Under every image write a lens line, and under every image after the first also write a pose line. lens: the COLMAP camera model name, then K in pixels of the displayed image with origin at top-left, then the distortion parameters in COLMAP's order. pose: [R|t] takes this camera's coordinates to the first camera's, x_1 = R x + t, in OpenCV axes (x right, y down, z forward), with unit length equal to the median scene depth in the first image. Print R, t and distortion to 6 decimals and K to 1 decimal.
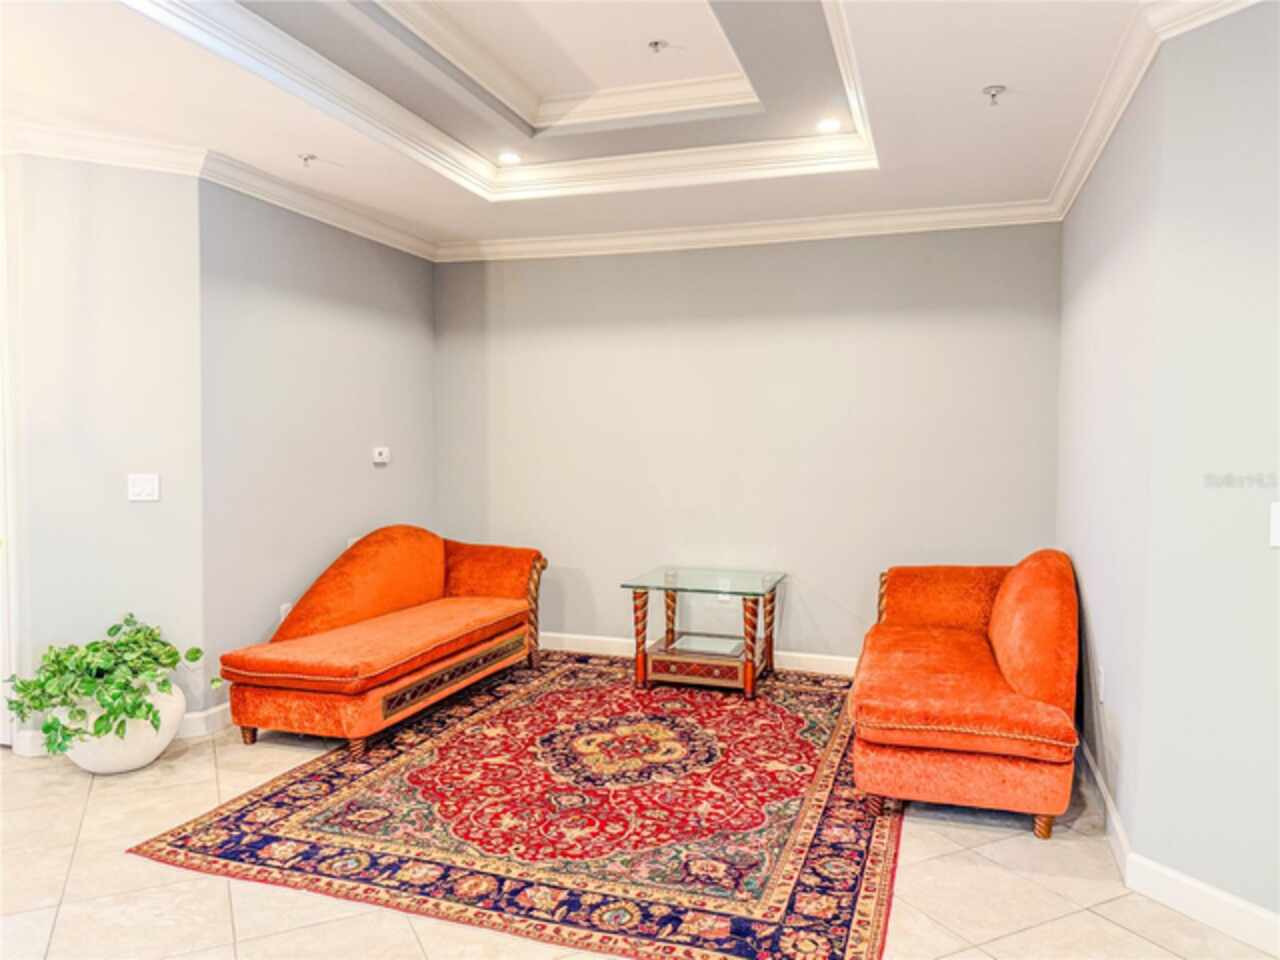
lens RADIAL K [[907.5, 0, 640.0], [0, 907.5, 480.0], [0, 0, 1]] dist [0.141389, -0.173999]
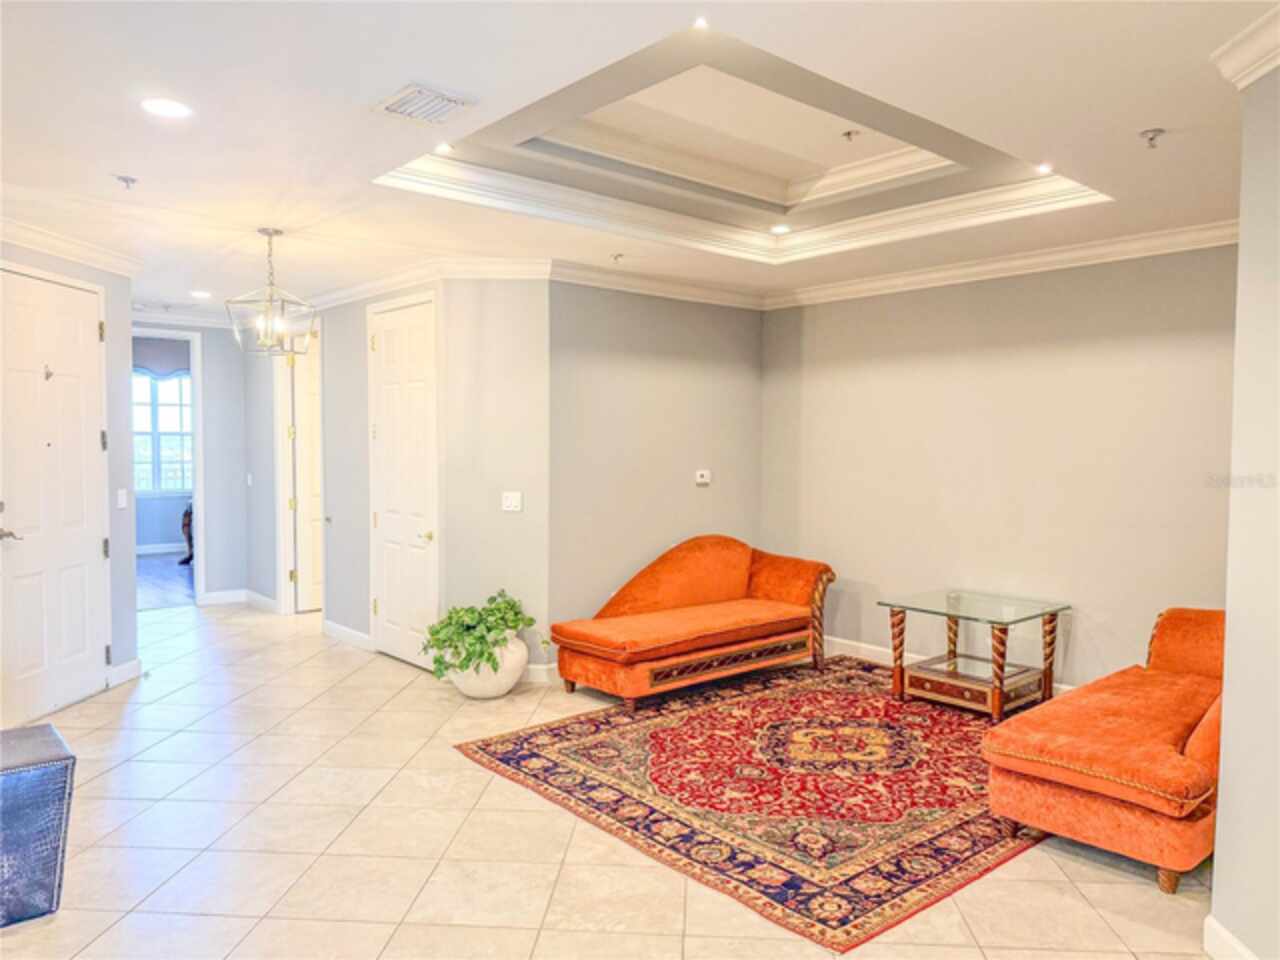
lens RADIAL K [[880.6, 0, 640.0], [0, 880.6, 480.0], [0, 0, 1]] dist [0.188457, -0.157104]
pose [[0.876109, 0.018592, -0.481755, 0.312075], [-0.022272, 0.999750, -0.001922, -0.028114], [0.481599, 0.012414, 0.876304, -0.100812]]
